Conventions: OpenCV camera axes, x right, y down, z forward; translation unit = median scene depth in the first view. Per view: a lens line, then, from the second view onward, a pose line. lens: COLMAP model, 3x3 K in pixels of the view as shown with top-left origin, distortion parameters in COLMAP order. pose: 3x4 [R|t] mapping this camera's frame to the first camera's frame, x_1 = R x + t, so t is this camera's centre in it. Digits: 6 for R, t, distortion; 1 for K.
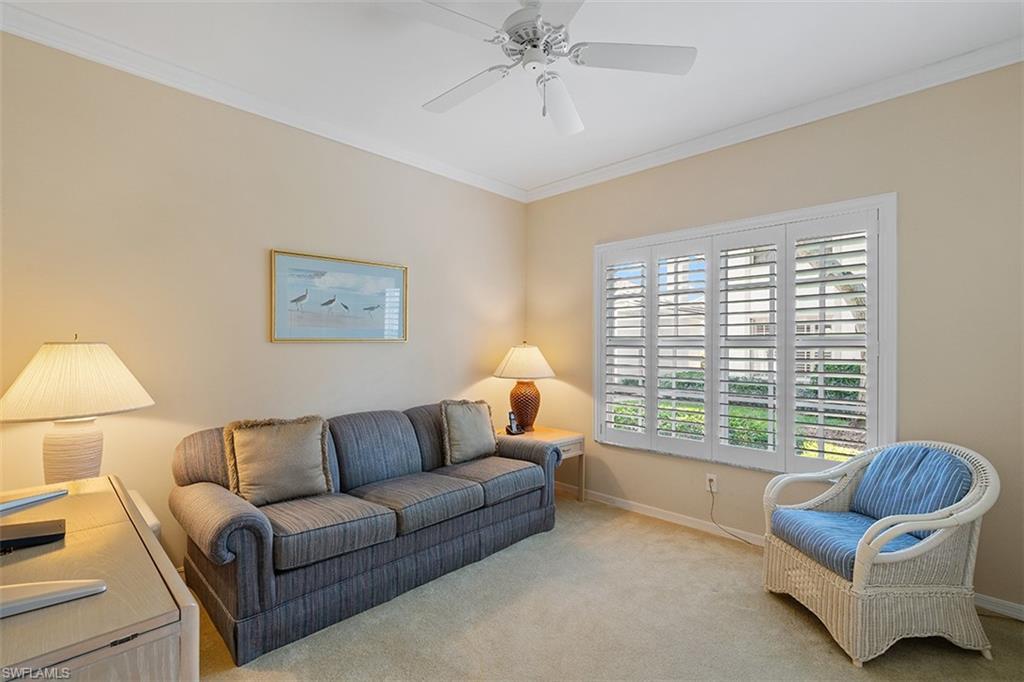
lens RADIAL K [[467.8, 0, 514.3], [0, 467.8, 345.0], [0, 0, 1]] dist [-0.008065, 0.003781]
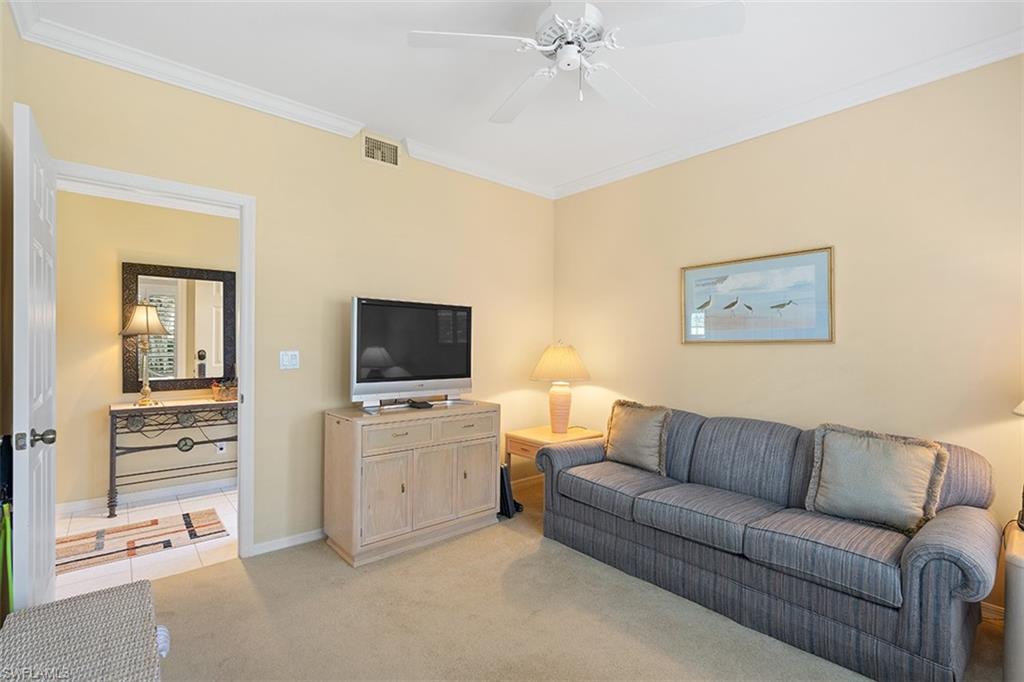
lens RADIAL K [[467.8, 0, 514.3], [0, 467.8, 344.6], [0, 0, 1]] dist [-0.008065, 0.003781]
pose [[-0.084636, -0.000928, -0.996411, 0.698739], [-0.005314, 0.999986, -0.000480, -0.002202], [0.996398, 0.005255, -0.084640, 0.653597]]
